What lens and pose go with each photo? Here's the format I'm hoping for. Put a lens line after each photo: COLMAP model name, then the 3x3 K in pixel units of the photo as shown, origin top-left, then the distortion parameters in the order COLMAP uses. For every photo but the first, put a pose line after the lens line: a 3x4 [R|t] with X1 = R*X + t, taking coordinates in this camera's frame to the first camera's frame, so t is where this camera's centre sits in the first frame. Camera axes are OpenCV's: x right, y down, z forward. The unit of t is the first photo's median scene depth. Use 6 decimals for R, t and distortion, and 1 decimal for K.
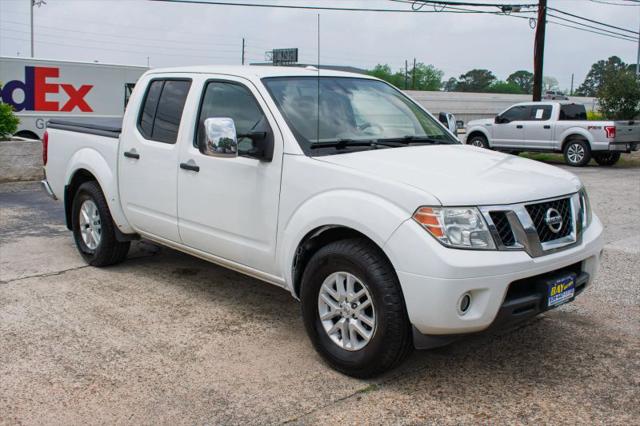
lens RADIAL K [[699.5, 0, 320.0], [0, 699.5, 213.0], [0, 0, 1]] dist [-0.067308, -0.011036]
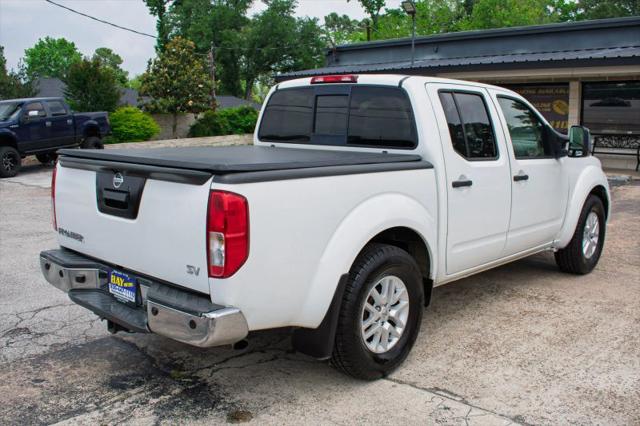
lens RADIAL K [[625.7, 0, 320.0], [0, 625.7, 213.0], [0, 0, 1]] dist [-0.074004, -0.000358]
pose [[-0.076384, -0.170560, 0.982382, -1.272493], [0.164941, 0.969525, 0.181153, -0.271859], [-0.983341, 0.175872, -0.045924, 1.564608]]
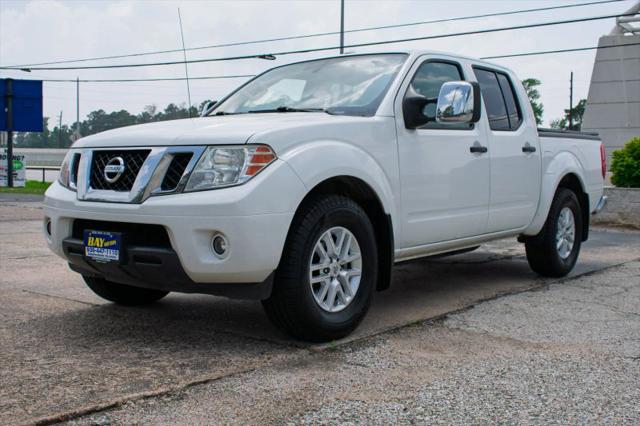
lens RADIAL K [[740.8, 0, 320.0], [0, 740.8, 213.0], [0, 0, 1]] dist [-0.055565, 0.004996]
pose [[0.141980, 0.044886, -0.988851, 1.233531], [-0.172599, 0.984791, 0.019920, 0.000345], [0.974706, 0.167846, 0.147568, 1.032919]]
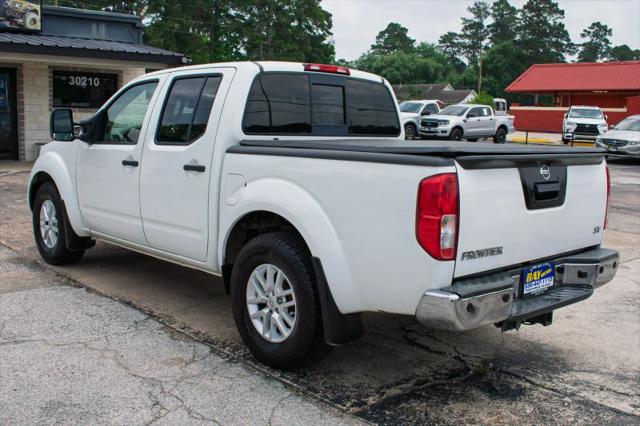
lens RADIAL K [[672.9, 0, 320.0], [0, 672.9, 213.0], [0, 0, 1]] dist [-0.073119, 0.010789]
pose [[-0.998969, -0.044296, -0.009909, -0.225149], [-0.045218, 0.952170, 0.302206, -0.400123], [-0.003952, 0.302342, -0.953191, 2.555932]]
